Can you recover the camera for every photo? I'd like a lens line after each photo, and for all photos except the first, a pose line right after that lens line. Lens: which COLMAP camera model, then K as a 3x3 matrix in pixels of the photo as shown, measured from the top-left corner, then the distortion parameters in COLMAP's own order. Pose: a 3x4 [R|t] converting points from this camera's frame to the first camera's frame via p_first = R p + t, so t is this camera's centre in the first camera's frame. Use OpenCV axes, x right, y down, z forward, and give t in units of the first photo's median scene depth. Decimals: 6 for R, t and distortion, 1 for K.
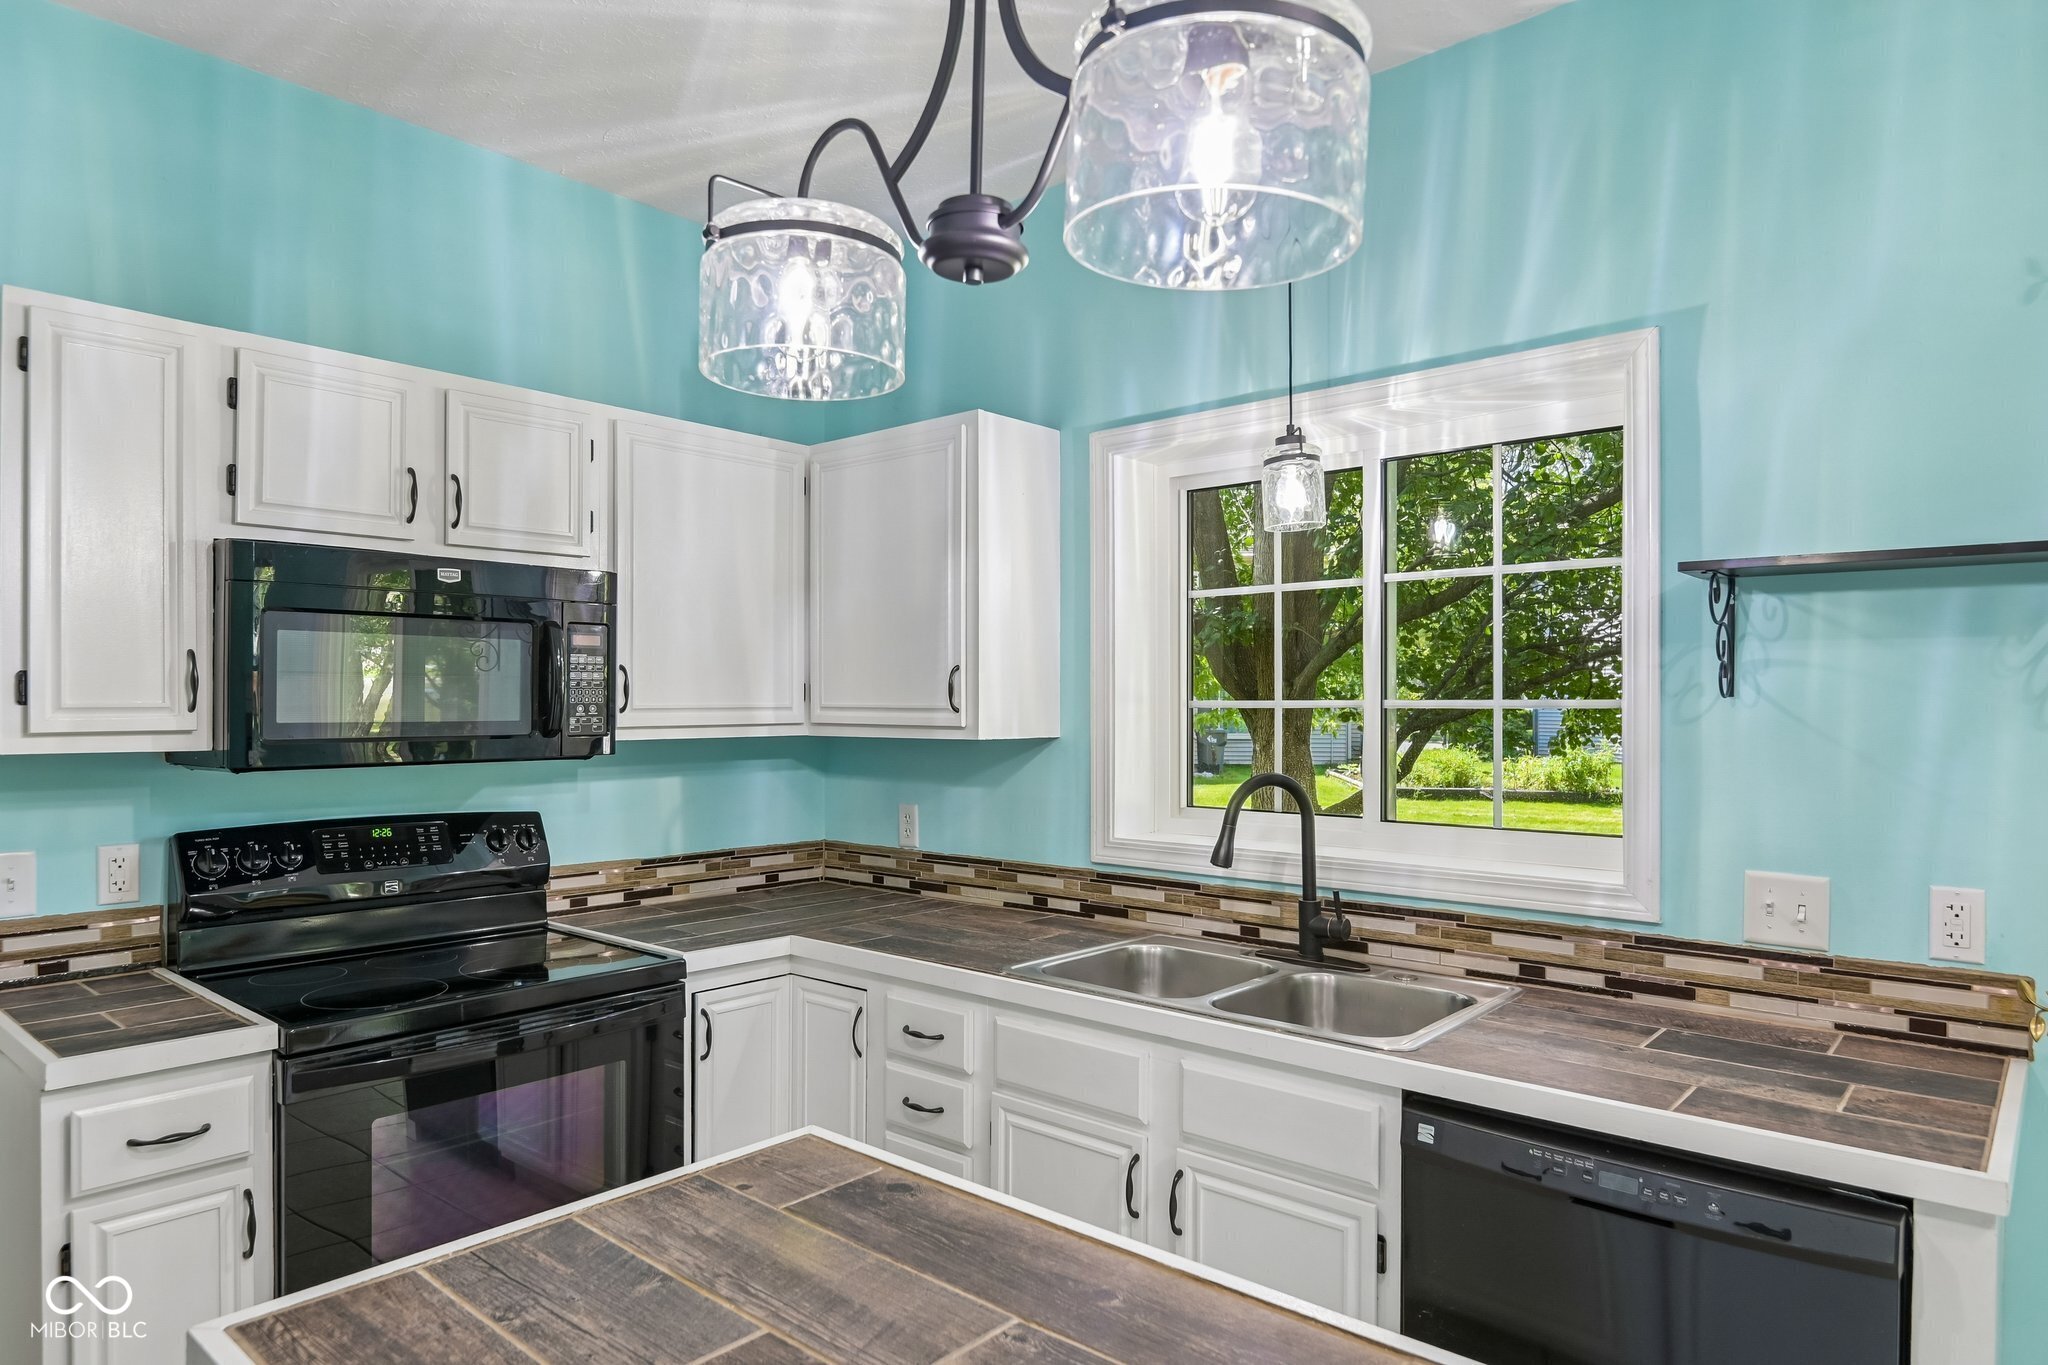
lens RADIAL K [[1210.4, 0, 1003.6], [0, 1210.4, 707.7], [0, 0, 1]] dist [-0.011989, -0.003078]
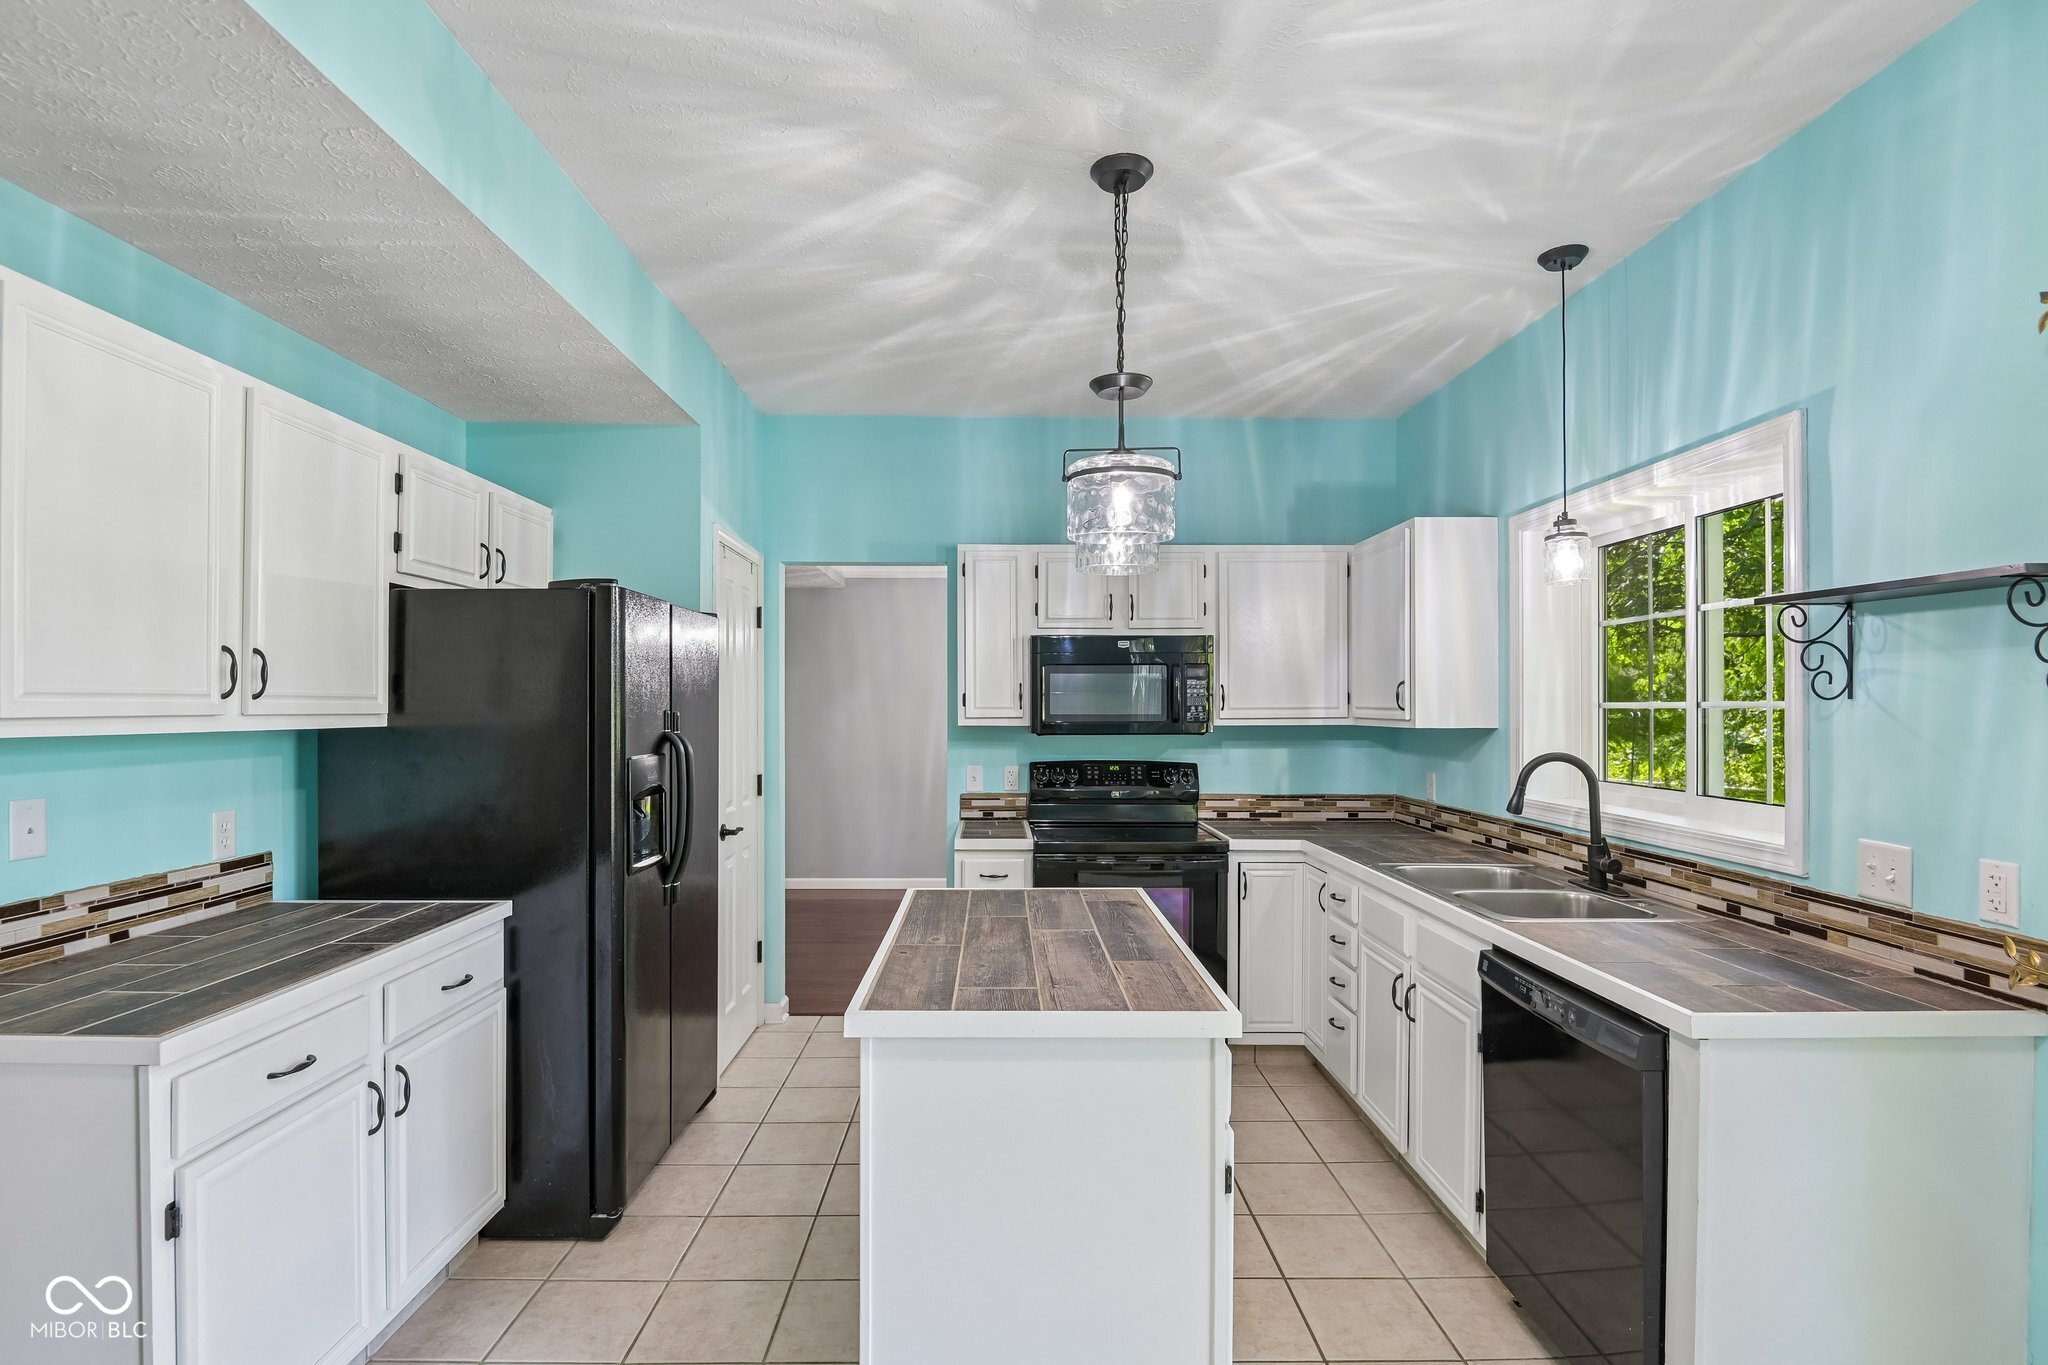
lens RADIAL K [[962.4, 0, 1019.0], [0, 962.4, 709.2], [0, 0, 1]] dist [-0.008613, -0.003164]
pose [[0.677586, 0.001325, -0.735443, 0.629495], [-0.000274, 0.999999, 0.001550, 0.000158], [0.735444, -0.000849, 0.677585, -0.255059]]
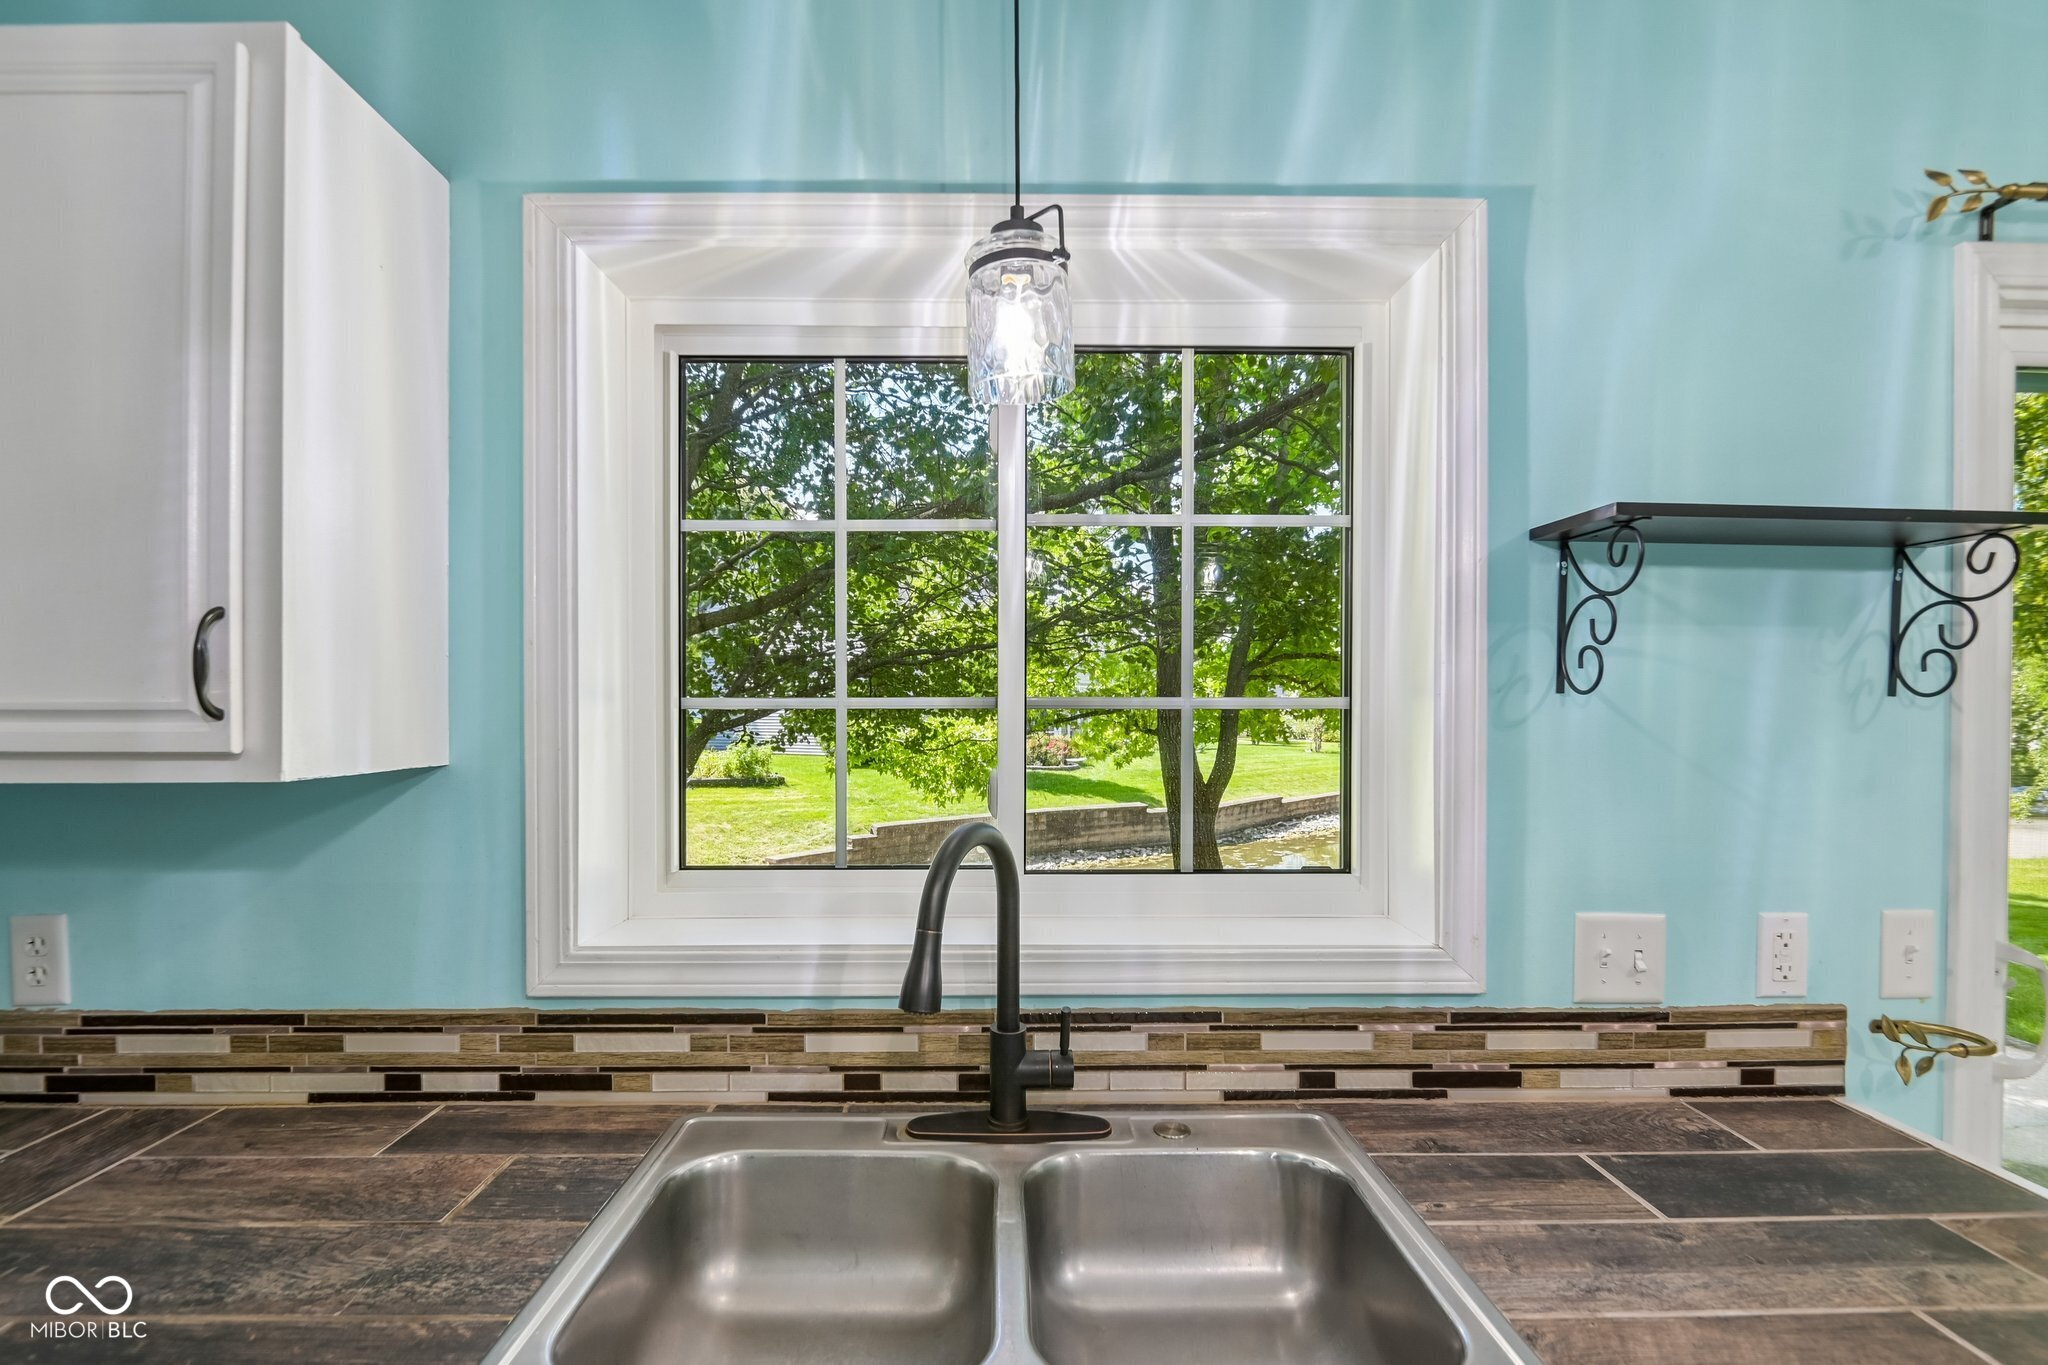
lens RADIAL K [[962.4, 0, 1011.3], [0, 962.4, 716.5], [0, 0, 1]] dist [-0.008613, -0.003164]
pose [[0.737205, -0.004722, 0.675653, -0.068254], [0.001500, 0.999985, 0.005352, 0.001794], [-0.675668, -0.002932, 0.737200, 0.658665]]
